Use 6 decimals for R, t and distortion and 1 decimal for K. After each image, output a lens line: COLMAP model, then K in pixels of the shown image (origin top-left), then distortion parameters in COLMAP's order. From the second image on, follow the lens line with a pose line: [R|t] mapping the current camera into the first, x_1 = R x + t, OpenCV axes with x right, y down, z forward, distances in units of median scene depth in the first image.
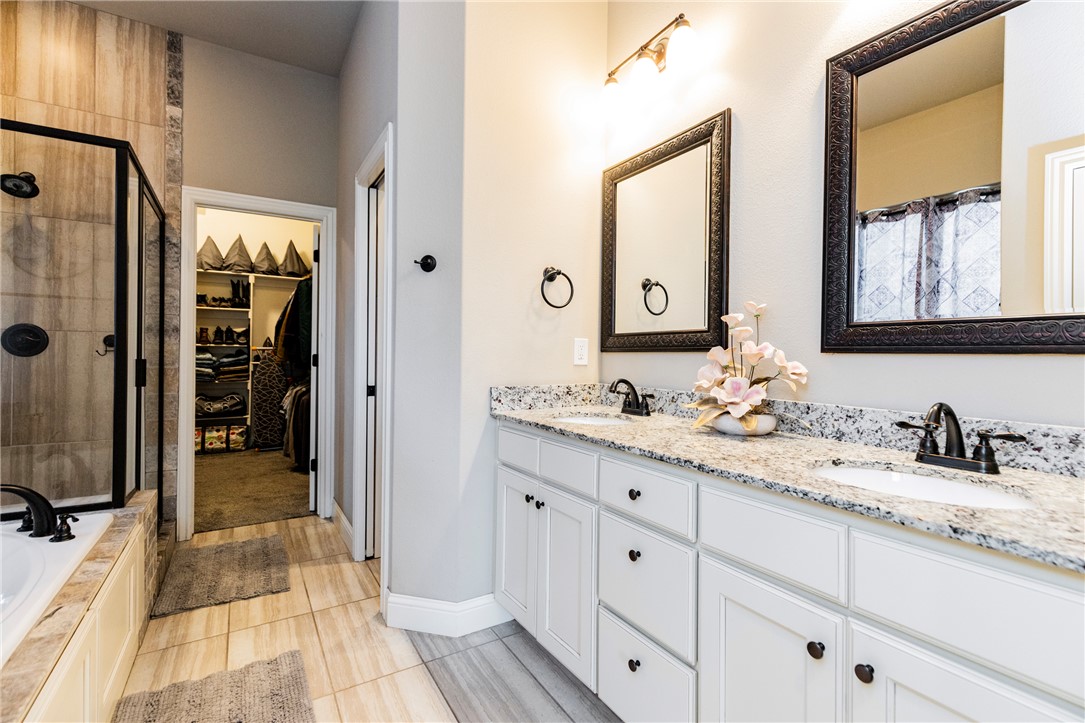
lens RADIAL K [[486.1, 0, 553.8], [0, 486.1, 363.2], [0, 0, 1]] dist [0.006323, -0.000710]
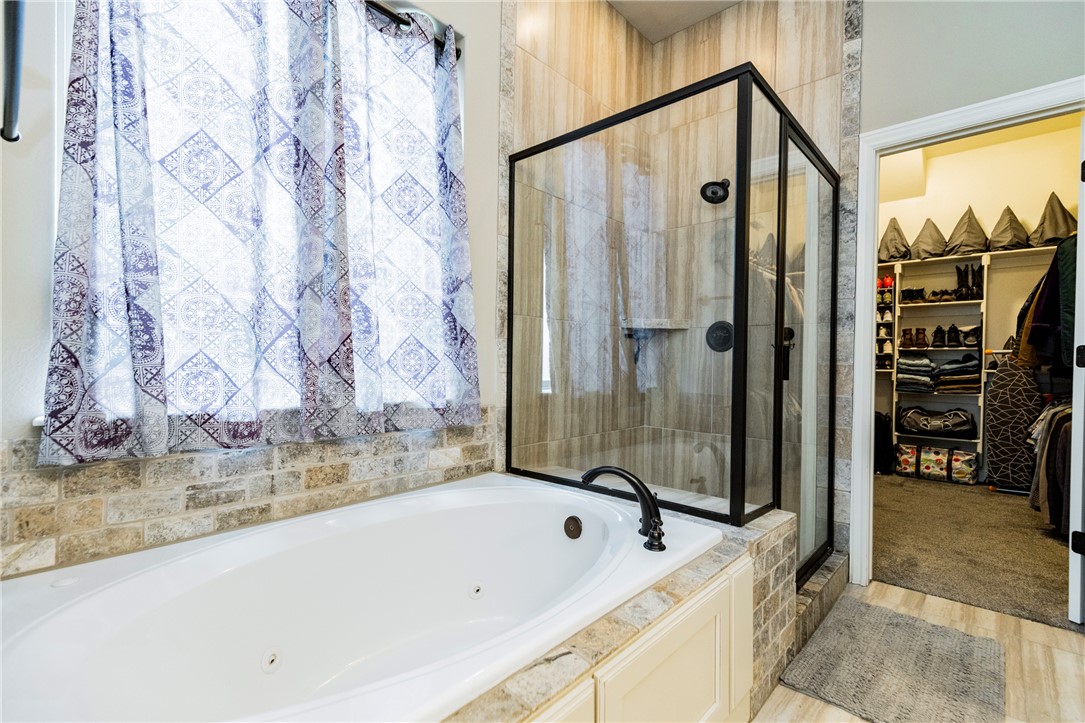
lens RADIAL K [[486.1, 0, 553.8], [0, 486.1, 363.2], [0, 0, 1]] dist [0.006323, -0.000710]
pose [[0.259435, -0.006655, -0.965738, -0.110251], [-0.026323, 0.999556, -0.013959, 0.027370], [0.965402, 0.029043, 0.259144, 0.281336]]
